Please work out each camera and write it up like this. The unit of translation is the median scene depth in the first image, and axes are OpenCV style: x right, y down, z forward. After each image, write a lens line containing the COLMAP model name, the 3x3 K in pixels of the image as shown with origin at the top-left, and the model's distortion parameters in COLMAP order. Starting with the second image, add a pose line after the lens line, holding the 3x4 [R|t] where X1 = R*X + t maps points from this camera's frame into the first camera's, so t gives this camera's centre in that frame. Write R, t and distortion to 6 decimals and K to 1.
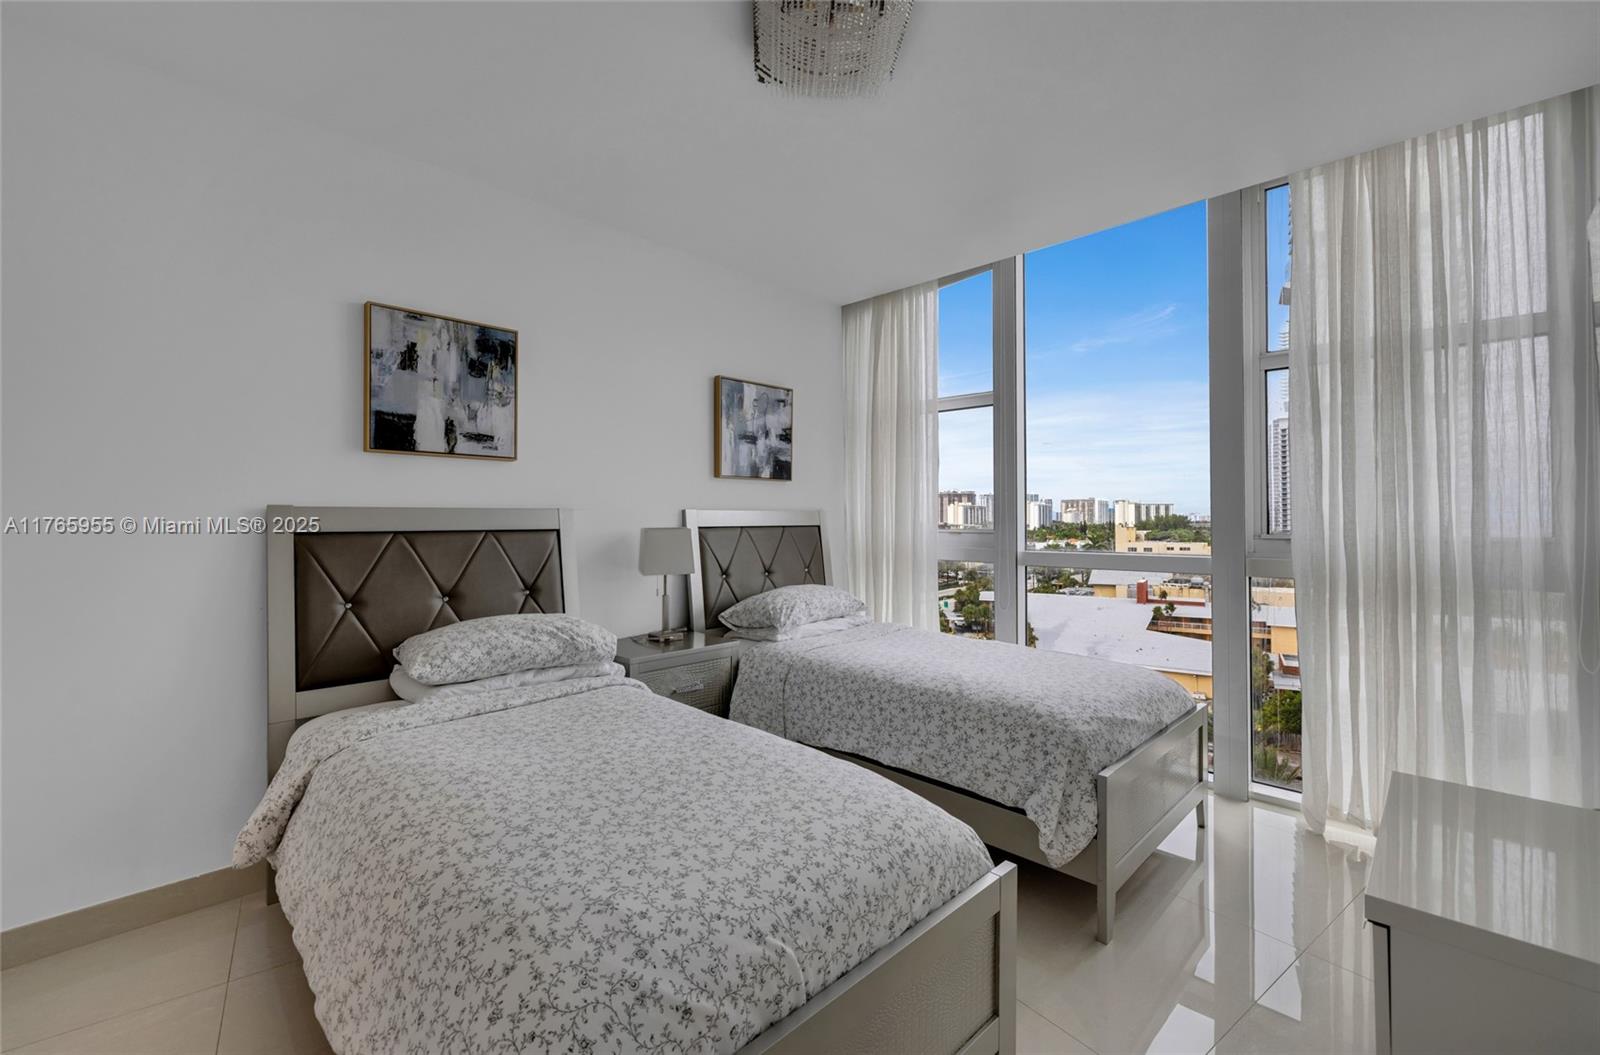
lens RADIAL K [[674.4, 0, 801.7], [0, 674.4, 514.9], [0, 0, 1]] dist [0.000802, 0.000291]
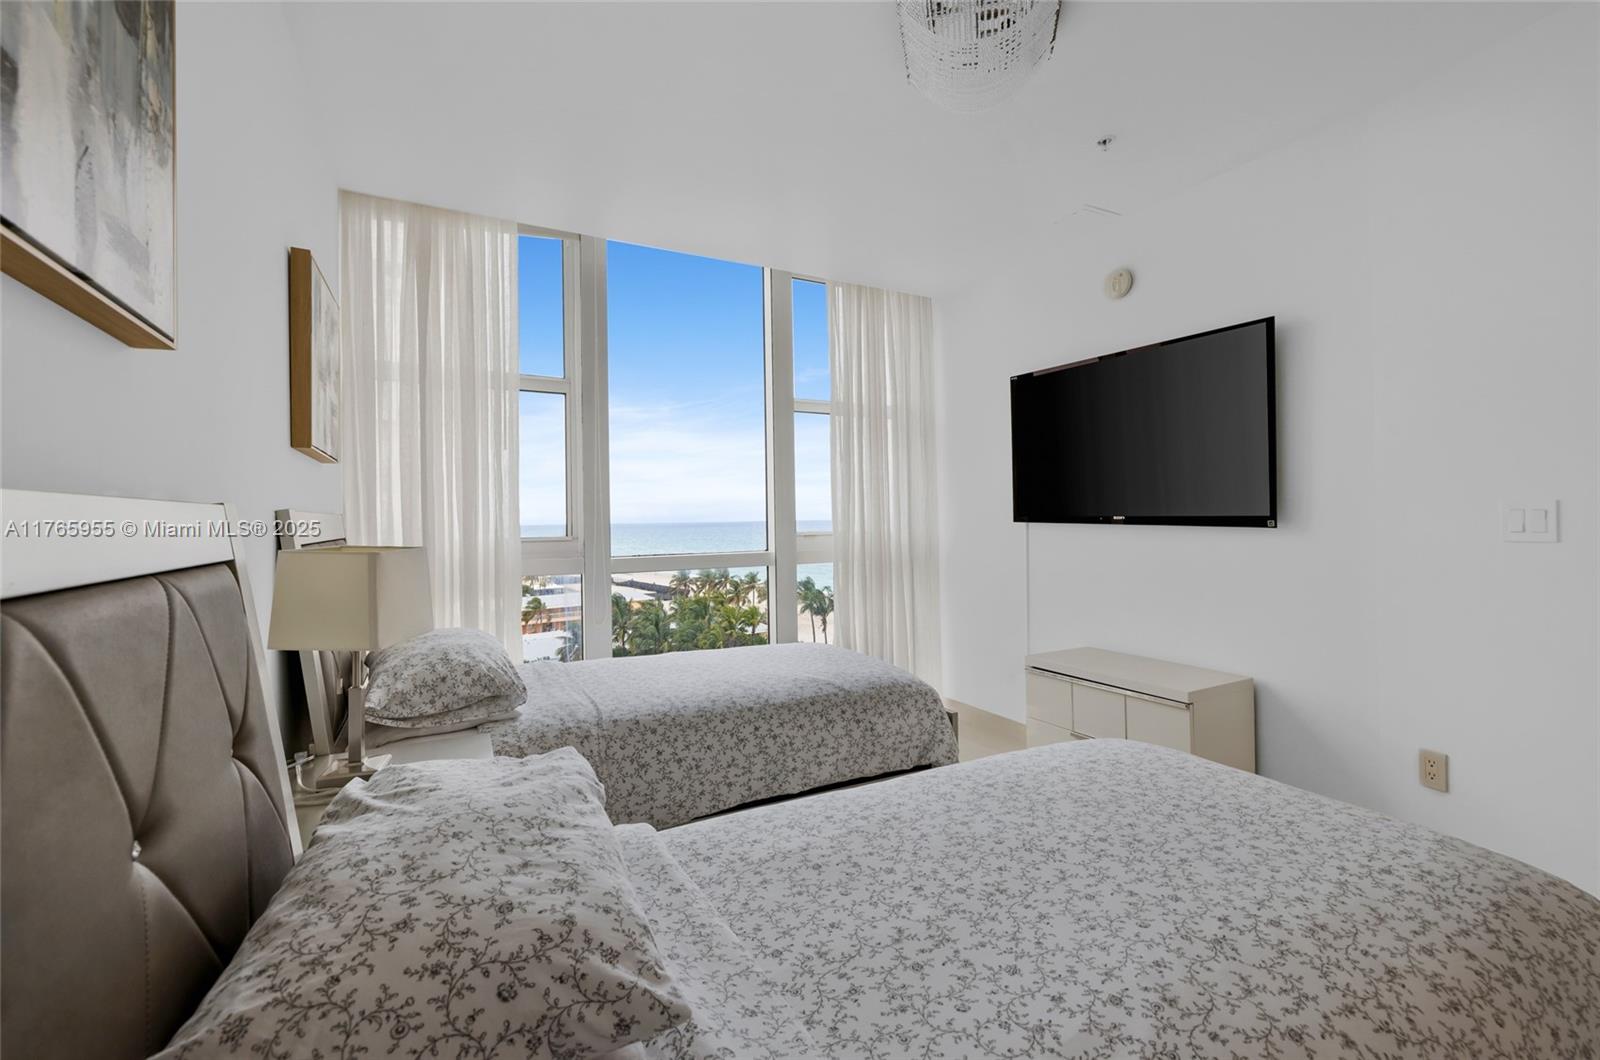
lens RADIAL K [[674.4, 0, 801.7], [0, 674.4, 517.4], [0, 0, 1]] dist [0.000802, 0.000291]
pose [[0.294938, -0.000179, 0.955516, -0.778272], [0.005518, 0.999984, -0.001516, 0.002170], [-0.955500, 0.005720, 0.294934, 0.764671]]
